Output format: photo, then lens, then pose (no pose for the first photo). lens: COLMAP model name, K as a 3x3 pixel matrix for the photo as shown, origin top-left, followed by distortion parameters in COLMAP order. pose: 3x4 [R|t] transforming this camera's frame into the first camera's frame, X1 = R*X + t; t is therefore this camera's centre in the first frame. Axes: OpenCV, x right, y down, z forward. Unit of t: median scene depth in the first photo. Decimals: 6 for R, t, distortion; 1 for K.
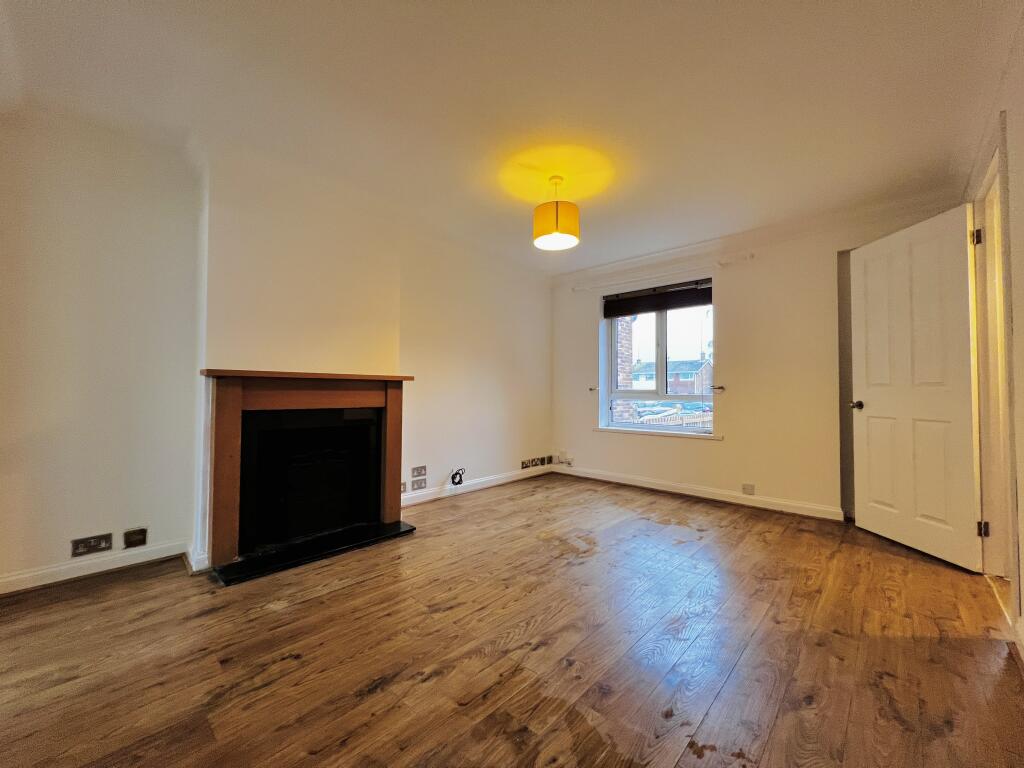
lens RADIAL K [[411.5, 0, 508.3], [0, 411.5, 382.7], [0, 0, 1]] dist [-0.001539, 0.000232]
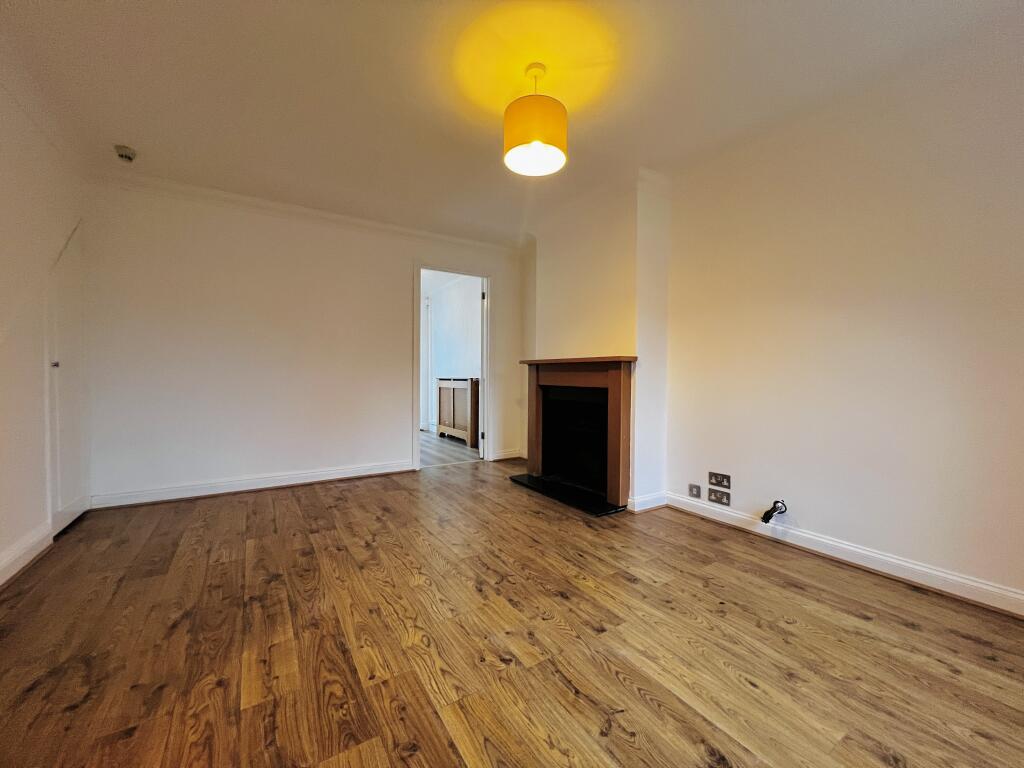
lens RADIAL K [[411.5, 0, 510.8], [0, 411.5, 376.4], [0, 0, 1]] dist [-0.001539, 0.000232]
pose [[-0.251231, -0.001551, -0.967926, 0.799132], [0.015085, 0.999871, -0.005518, 0.035488], [0.967810, -0.015988, -0.251175, 1.097136]]
